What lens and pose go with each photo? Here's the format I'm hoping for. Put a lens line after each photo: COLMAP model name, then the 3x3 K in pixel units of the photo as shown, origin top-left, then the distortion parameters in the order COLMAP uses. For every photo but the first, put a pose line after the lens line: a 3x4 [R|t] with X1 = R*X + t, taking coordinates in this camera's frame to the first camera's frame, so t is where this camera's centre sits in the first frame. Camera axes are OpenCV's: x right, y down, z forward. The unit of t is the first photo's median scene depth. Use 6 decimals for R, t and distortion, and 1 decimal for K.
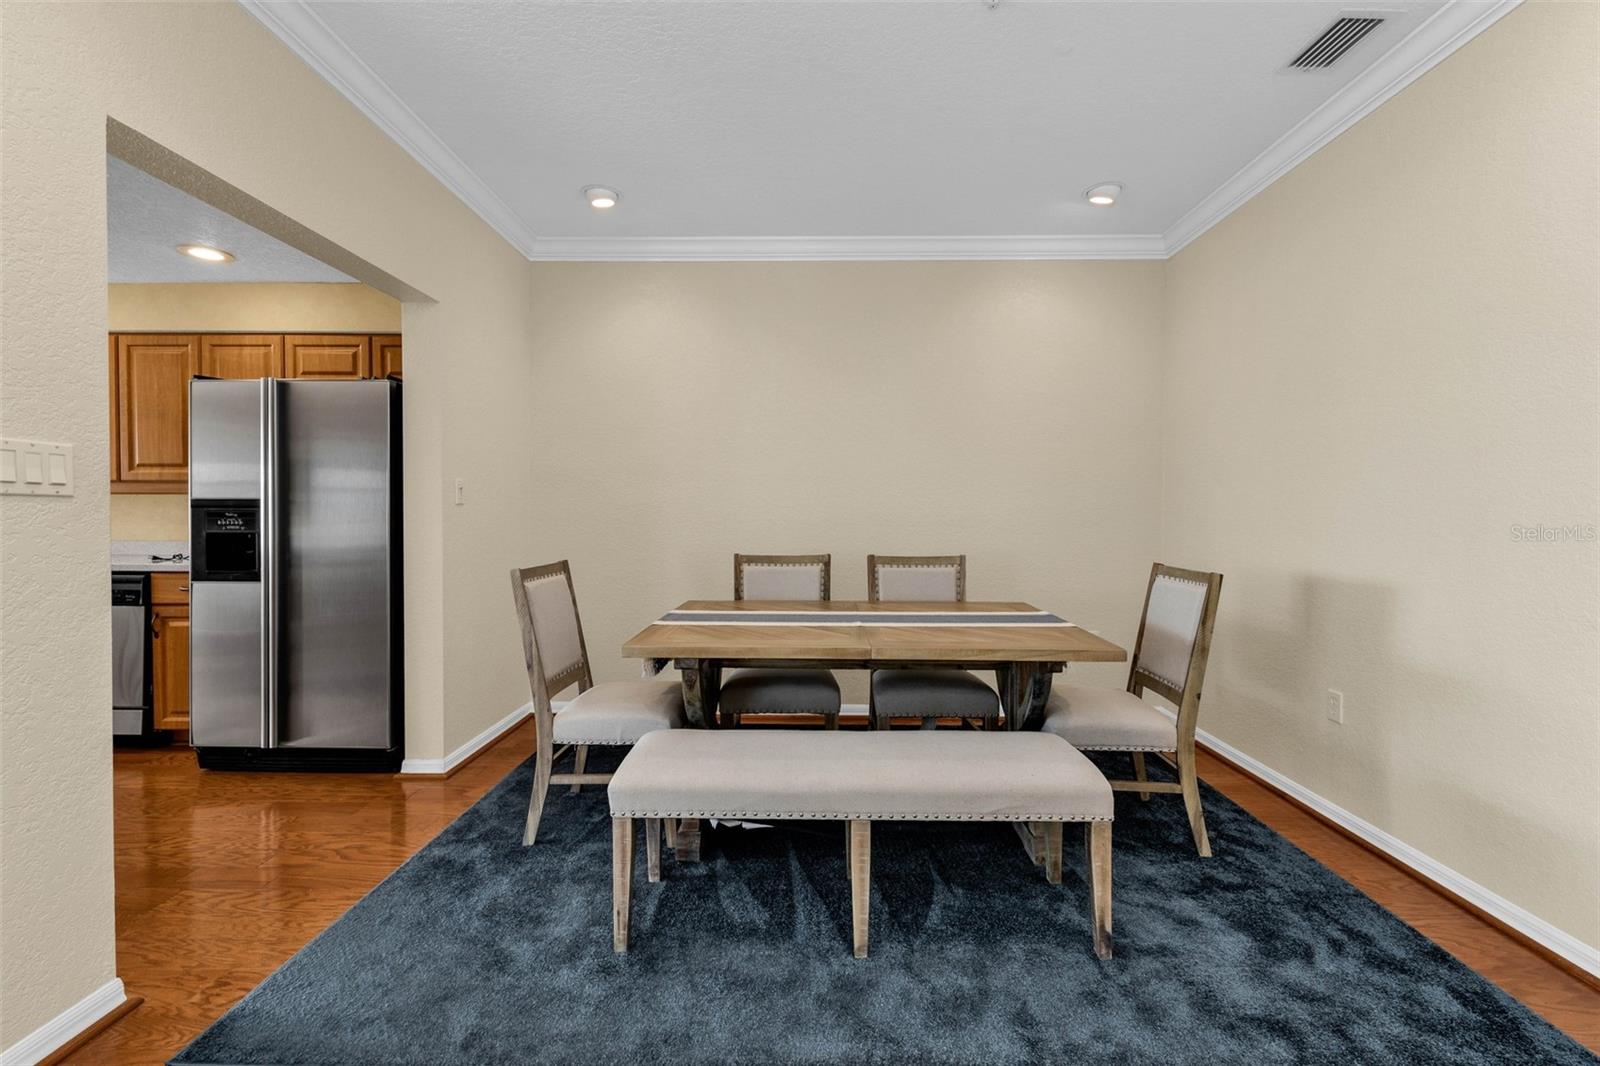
lens RADIAL K [[679.8, 0, 803.6], [0, 679.8, 537.9], [0, 0, 1]] dist [0.002552, 0.000218]
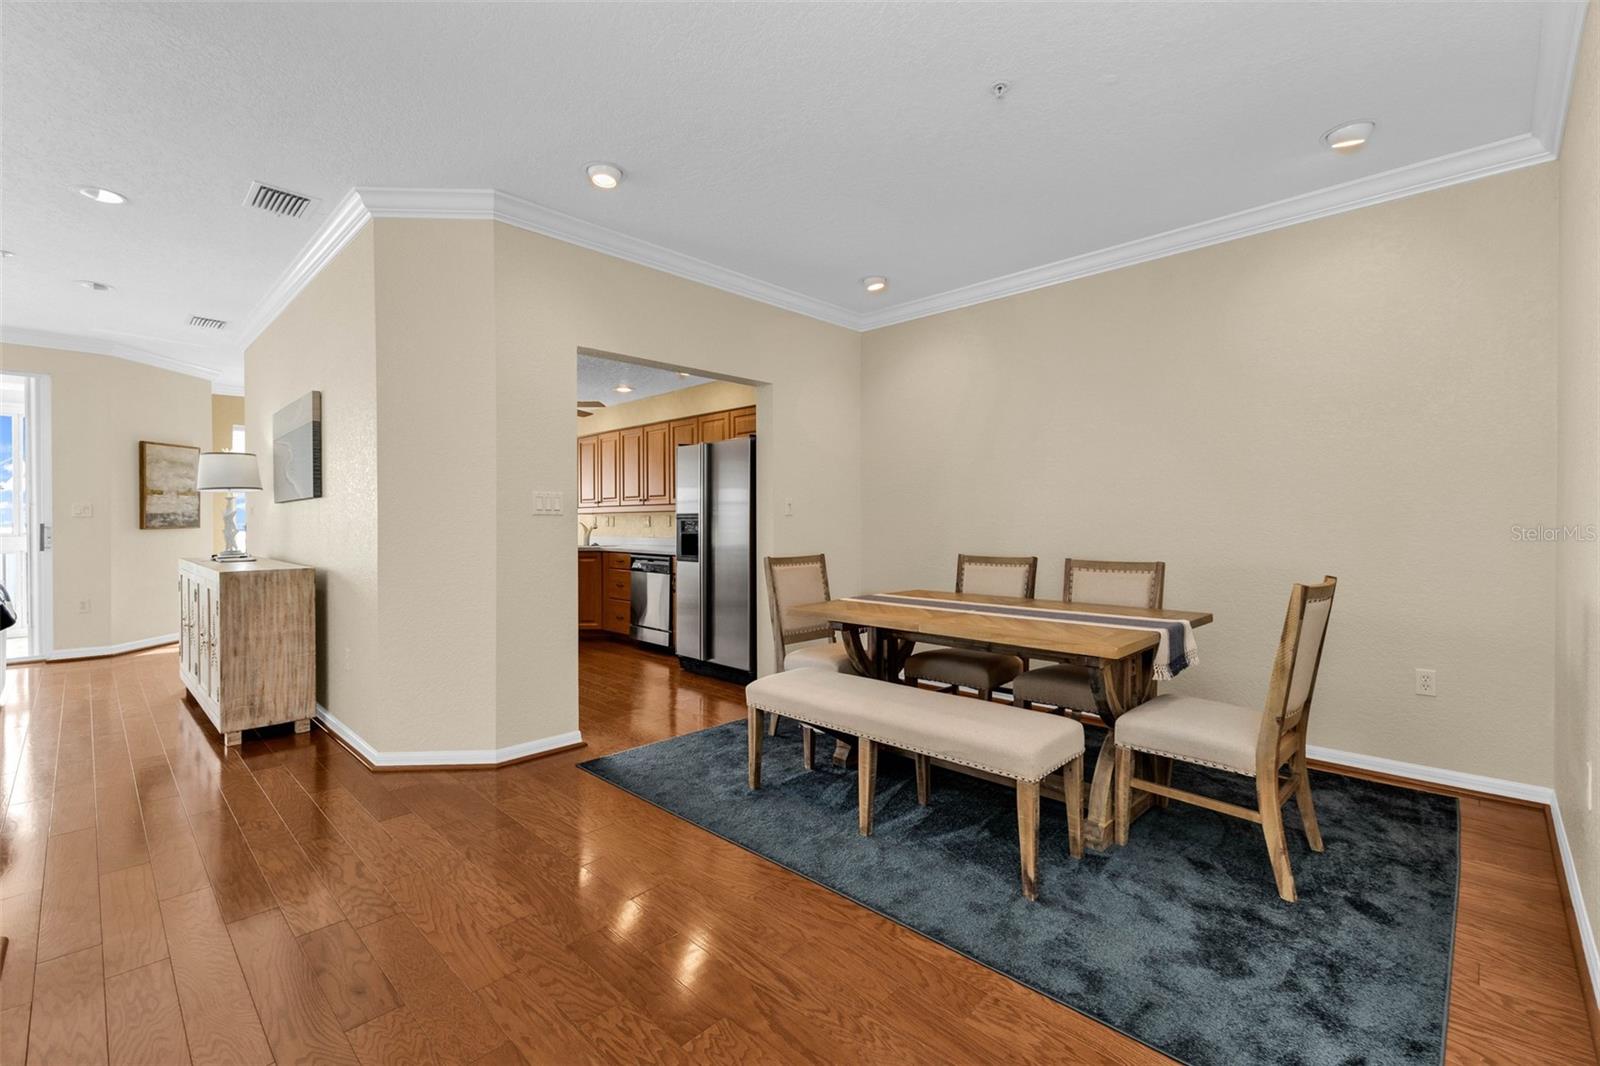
lens RADIAL K [[688.3, 0, 807.5], [0, 688.3, 550.0], [0, 0, 1]] dist [-0.000410, -0.000158]
pose [[0.731642, 0.024064, -0.681264, 0.636625], [-0.020229, 0.999703, 0.013587, 0.005996], [0.681389, 0.003841, 0.731911, -0.083529]]
